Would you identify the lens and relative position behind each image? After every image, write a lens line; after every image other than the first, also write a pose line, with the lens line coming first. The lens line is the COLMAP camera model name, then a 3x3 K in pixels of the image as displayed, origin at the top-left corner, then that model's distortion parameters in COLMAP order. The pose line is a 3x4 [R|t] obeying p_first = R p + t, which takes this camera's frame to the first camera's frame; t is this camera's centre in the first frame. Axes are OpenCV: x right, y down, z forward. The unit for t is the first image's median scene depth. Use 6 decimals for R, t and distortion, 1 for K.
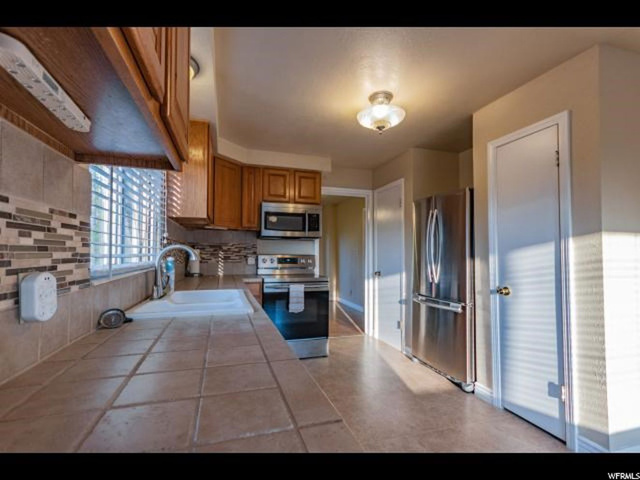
lens RADIAL K [[300.2, 0, 320.0], [0, 300.2, 240.0], [0, 0, 1]] dist [0.000901, 0.000073]
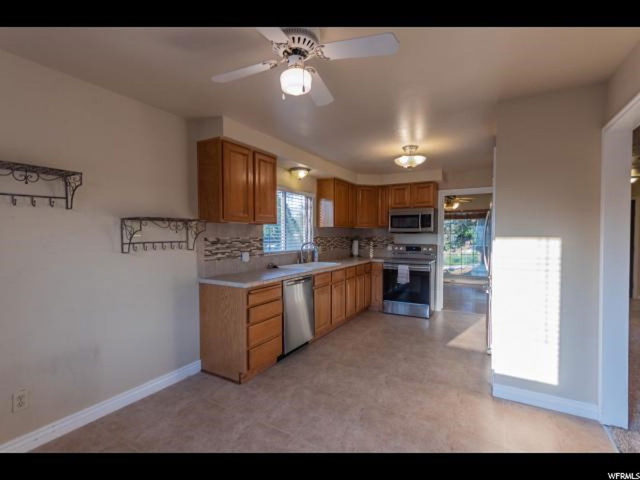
lens RADIAL K [[300.2, 0, 320.0], [0, 300.2, 240.0], [0, 0, 1]] dist [0.000901, 0.000073]
pose [[0.682178, 0.007434, -0.731149, 0.702951], [0.034502, 0.998507, 0.042343, -0.051367], [0.730372, -0.054112, 0.680903, -0.289732]]
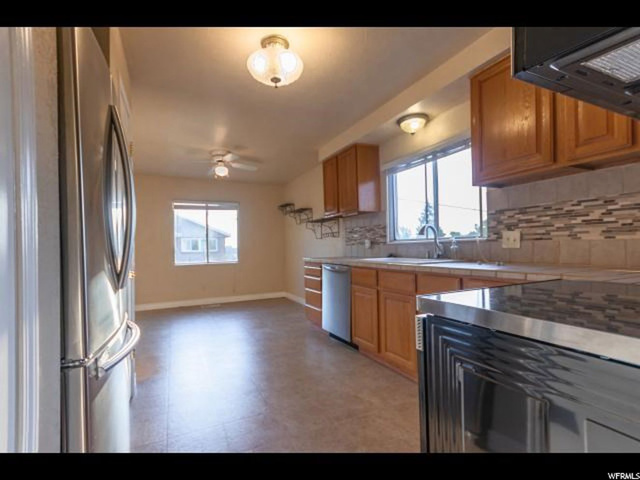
lens RADIAL K [[300.2, 0, 320.0], [0, 300.2, 240.0], [0, 0, 1]] dist [0.000901, 0.000073]
pose [[-0.989302, 0.014502, -0.145160, 0.137264], [0.024398, 0.997480, -0.066624, 0.092056], [0.143828, -0.069453, -0.987163, 1.249900]]
